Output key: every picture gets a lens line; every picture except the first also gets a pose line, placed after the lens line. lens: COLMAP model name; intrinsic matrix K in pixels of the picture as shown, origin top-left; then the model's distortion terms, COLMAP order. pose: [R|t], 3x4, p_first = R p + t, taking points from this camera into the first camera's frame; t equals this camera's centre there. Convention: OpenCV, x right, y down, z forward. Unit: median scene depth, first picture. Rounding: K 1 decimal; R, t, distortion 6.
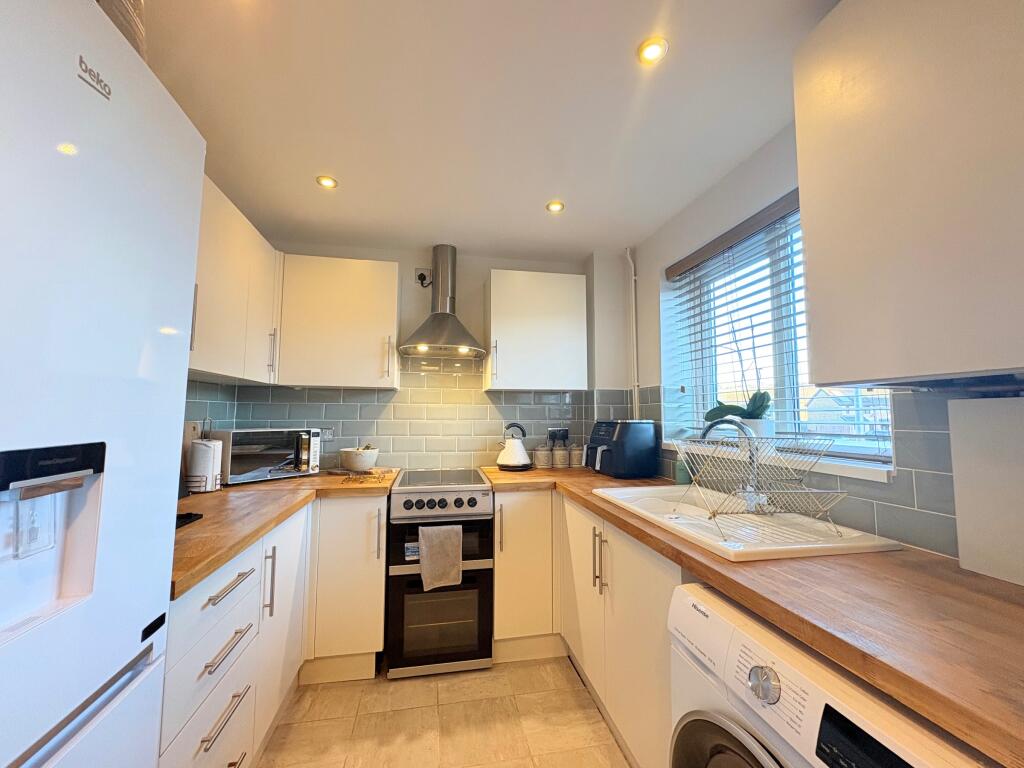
lens RADIAL K [[406.5, 0, 509.9], [0, 406.5, 384.1], [0, 0, 1]] dist [-0.001421, -0.000025]
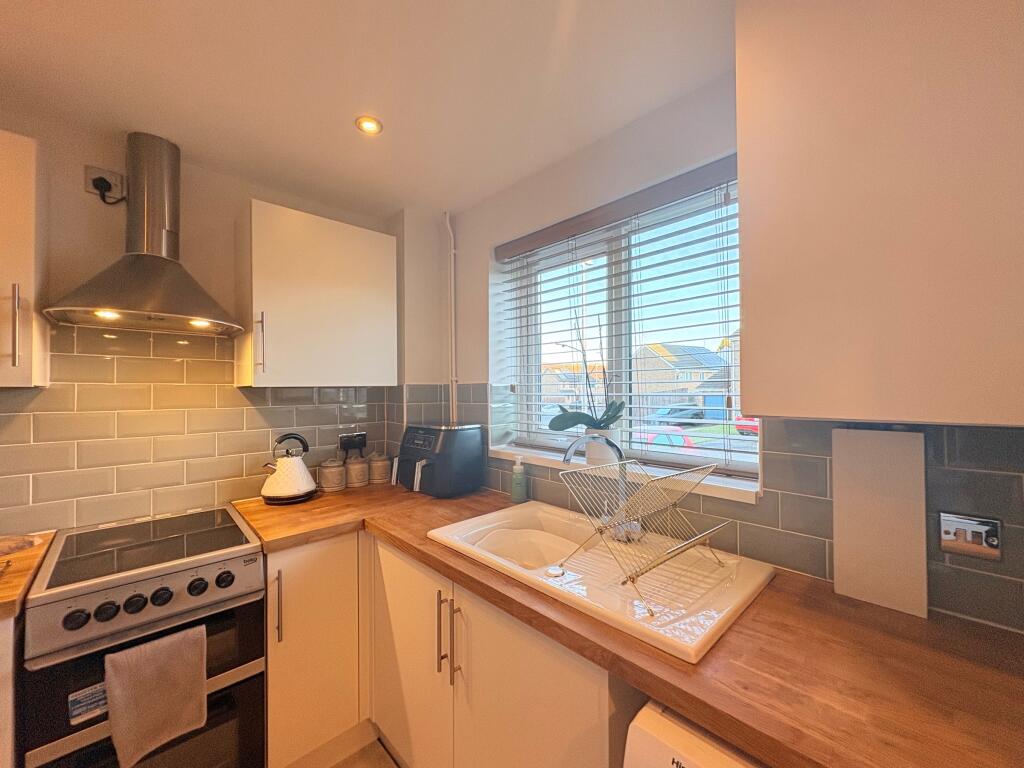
lens RADIAL K [[406.5, 0, 509.9], [0, 406.5, 384.1], [0, 0, 1]] dist [-0.001421, -0.000025]
pose [[0.842140, -0.003829, 0.539245, -0.055213], [-0.029564, 0.998143, 0.053259, -0.042623], [-0.538447, -0.060794, 0.840463, 0.255665]]
